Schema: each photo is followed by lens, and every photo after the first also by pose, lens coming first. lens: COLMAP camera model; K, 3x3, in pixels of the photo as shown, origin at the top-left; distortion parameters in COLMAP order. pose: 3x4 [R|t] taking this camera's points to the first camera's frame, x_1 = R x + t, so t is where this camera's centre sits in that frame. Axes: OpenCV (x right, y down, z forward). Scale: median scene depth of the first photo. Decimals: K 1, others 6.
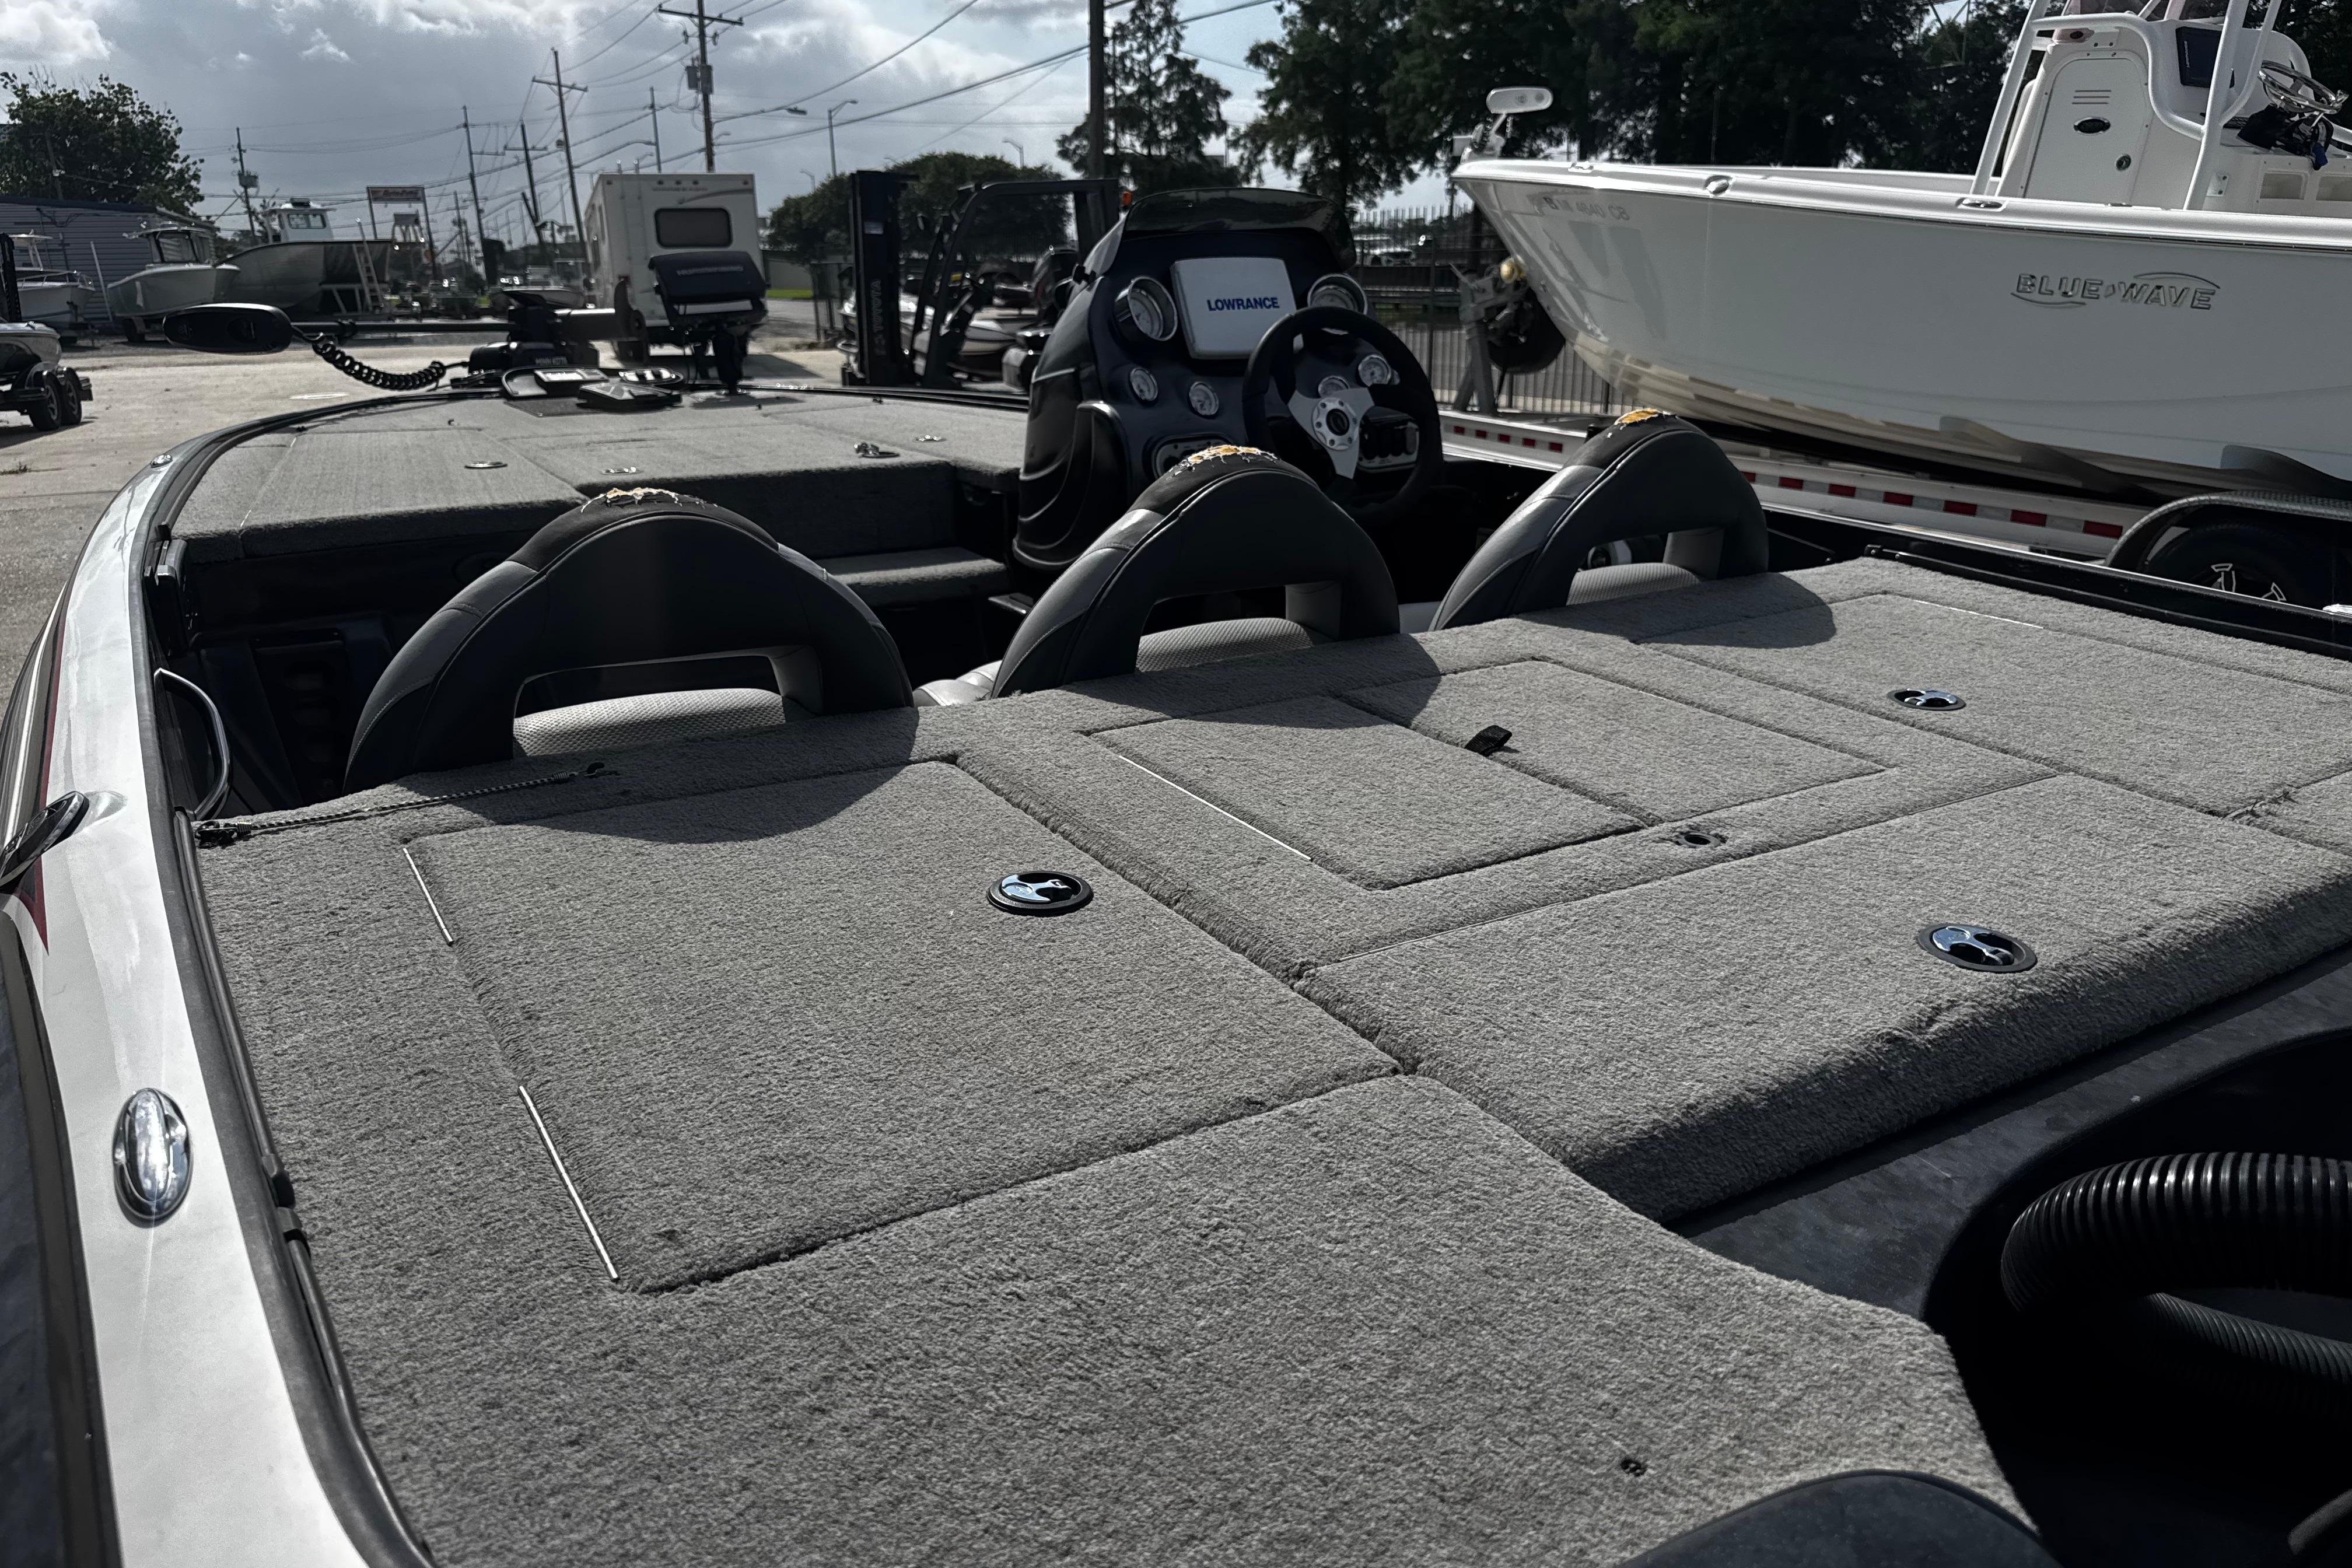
lens RADIAL K [[1683.3, 0, 1176.0], [0, 1683.3, 784.0], [0, 0, 1]] dist [0.056382, -0.096465]
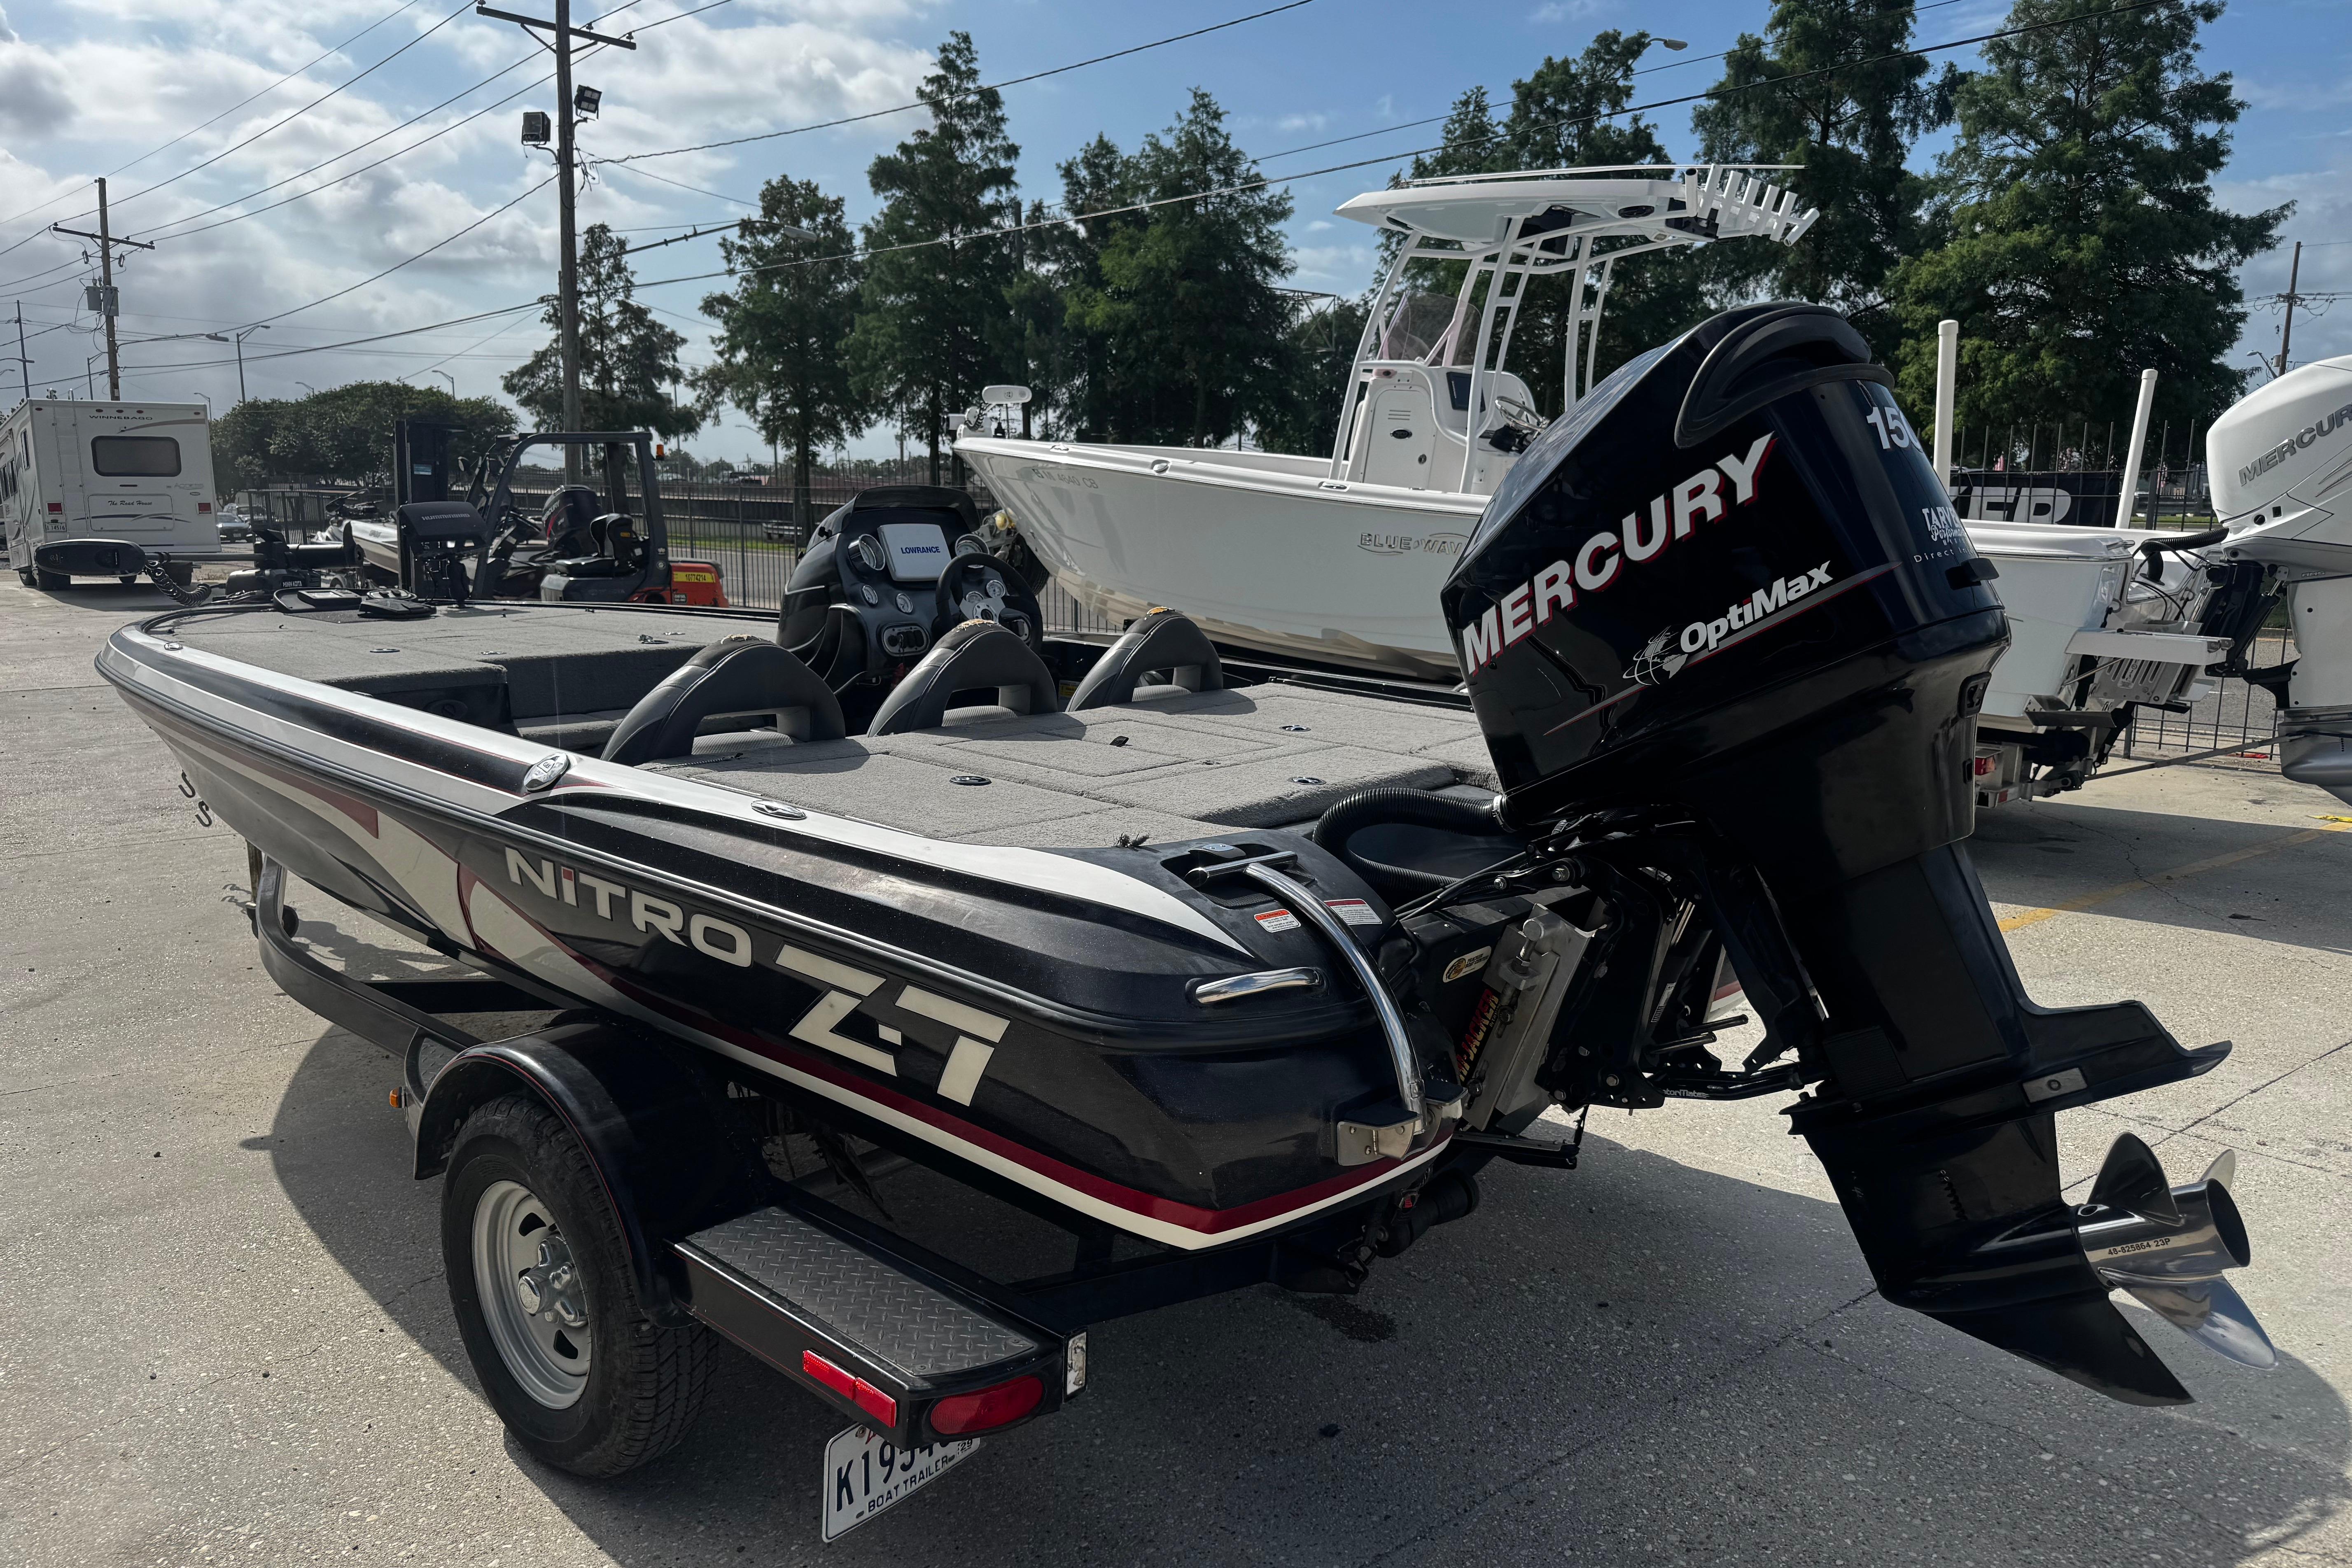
lens RADIAL K [[1663.6, 0, 1203.1], [0, 1663.6, 812.8], [0, 0, 1]] dist [0.071925, -0.105184]
pose [[0.945709, -0.040124, 0.322528, -0.022190], [0.076991, 0.991762, -0.102370, 0.015704], [-0.315763, 0.121644, 0.941008, -0.058269]]
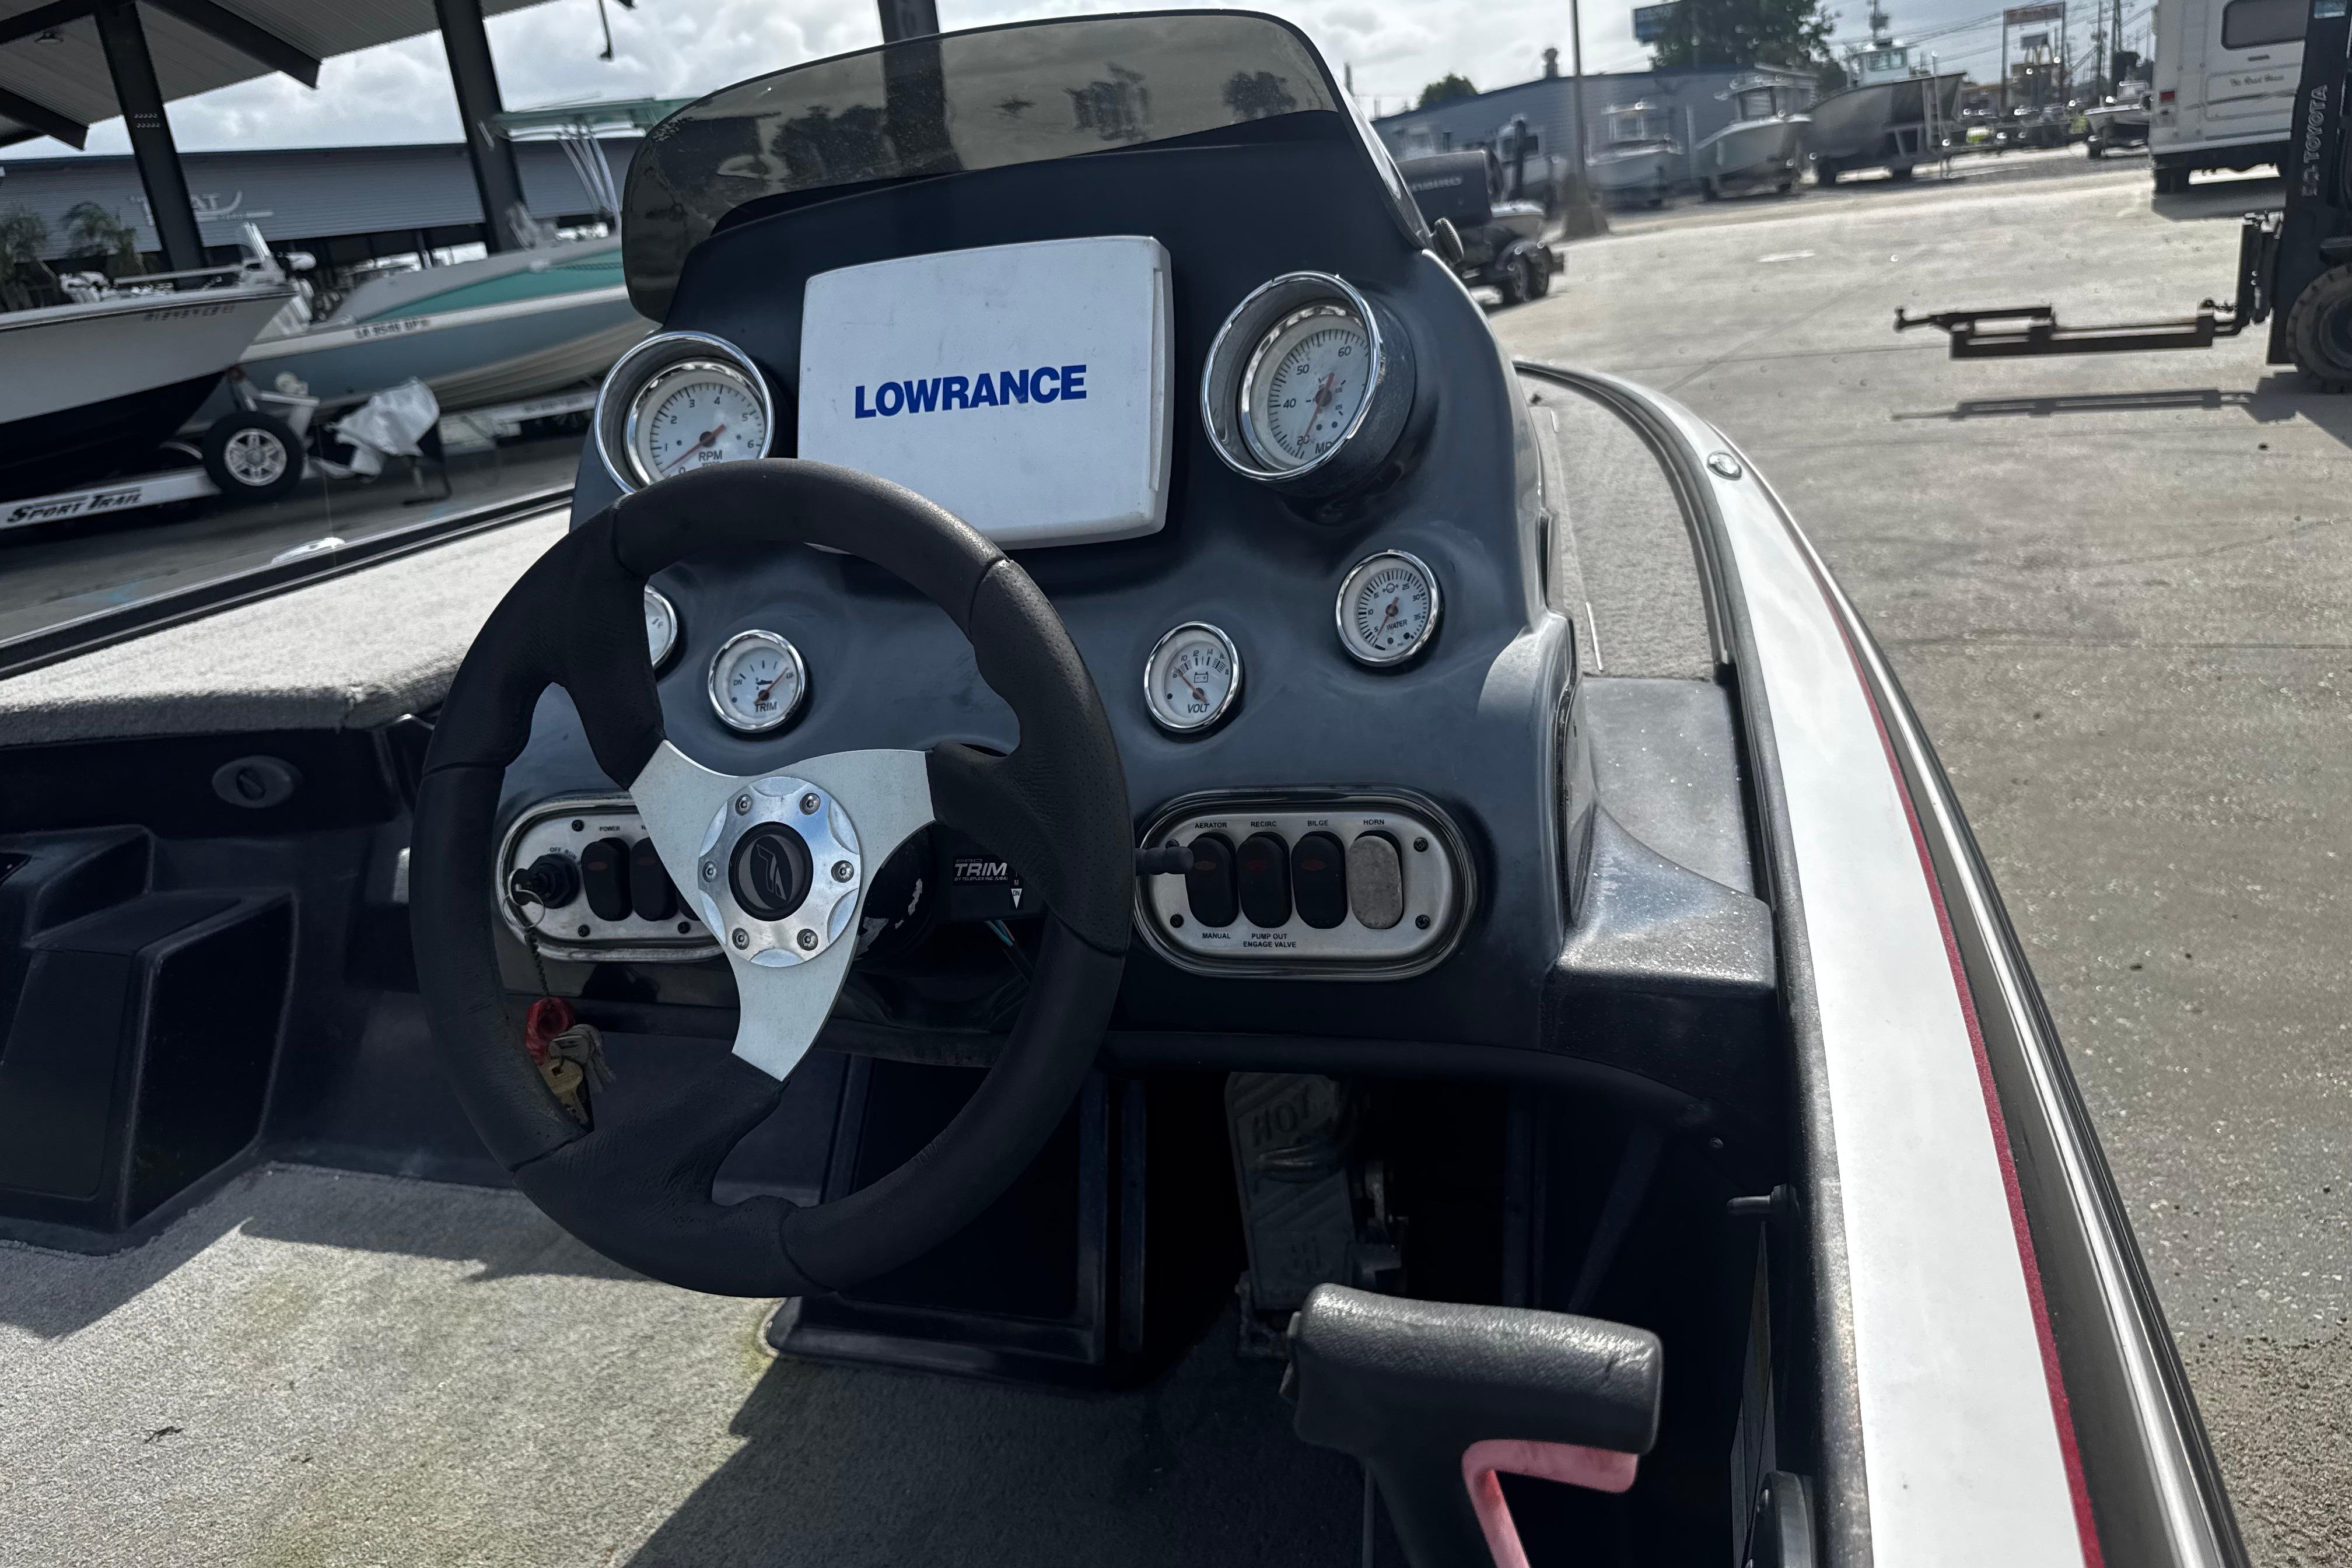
lens RADIAL K [[1672.1, 0, 1147.8], [0, 1672.1, 769.2], [0, 0, 1]] dist [0.008435, -0.027824]
pose [[0.632530, 0.185537, -0.751985, 0.028648], [-0.118988, 0.982637, 0.142359, -0.022993], [0.765342, -0.000569, 0.643624, 0.071116]]
